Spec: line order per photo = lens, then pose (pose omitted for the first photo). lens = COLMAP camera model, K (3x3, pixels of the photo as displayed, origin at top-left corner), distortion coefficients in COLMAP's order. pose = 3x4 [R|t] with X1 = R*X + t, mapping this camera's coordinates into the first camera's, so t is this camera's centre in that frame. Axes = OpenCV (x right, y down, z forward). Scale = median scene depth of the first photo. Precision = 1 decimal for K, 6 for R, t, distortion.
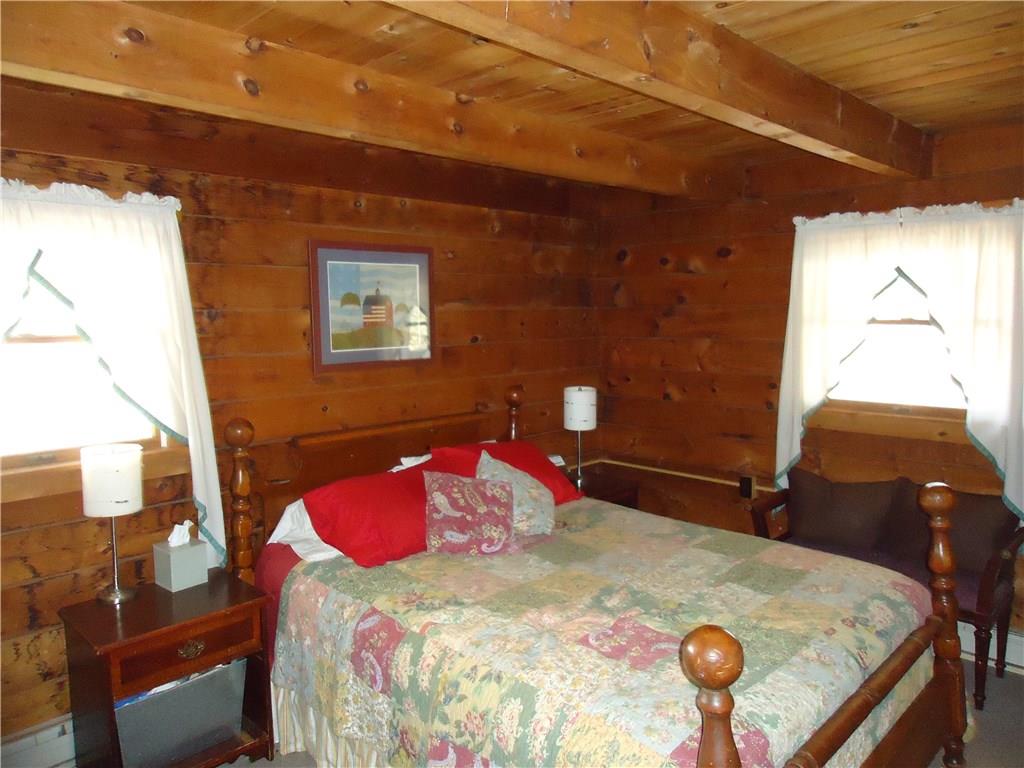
lens RADIAL K [[736.8, 0, 513.3], [0, 736.8, 387.4], [0, 0, 1]] dist [-0.035952, 0.039591]
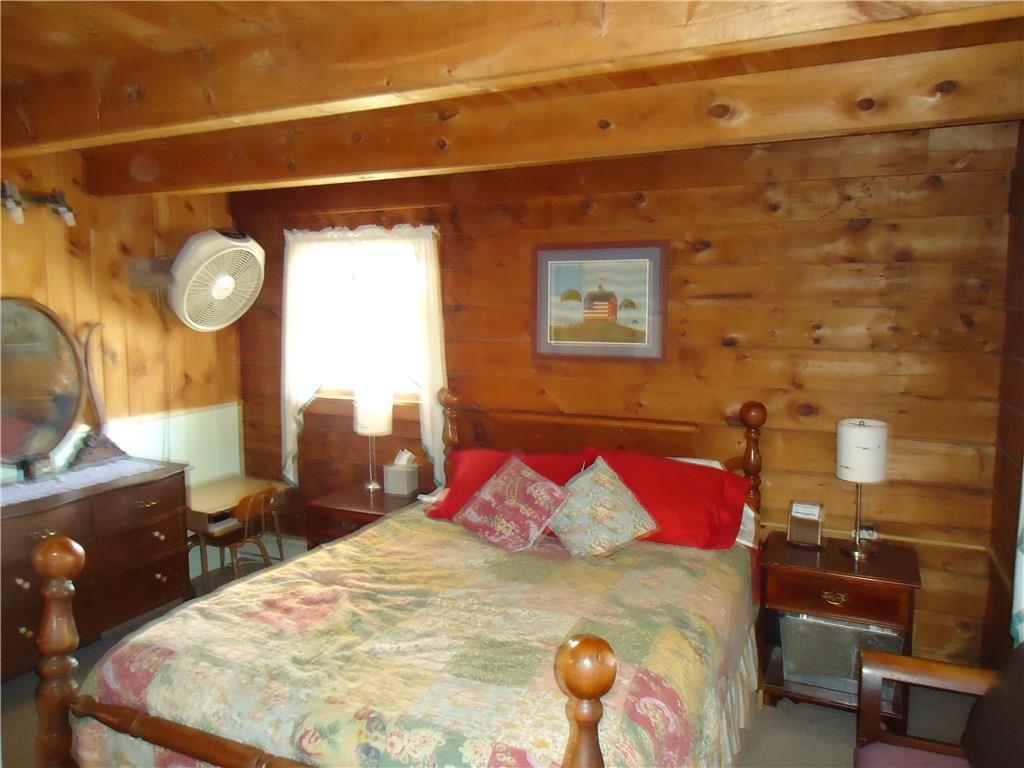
lens RADIAL K [[736.8, 0, 513.3], [0, 736.8, 387.4], [0, 0, 1]] dist [-0.035952, 0.039591]
pose [[0.370083, 0.121704, -0.920992, 0.764577], [-0.098825, 0.990914, 0.091233, -0.077125], [0.923727, 0.057254, 0.378748, 0.521943]]
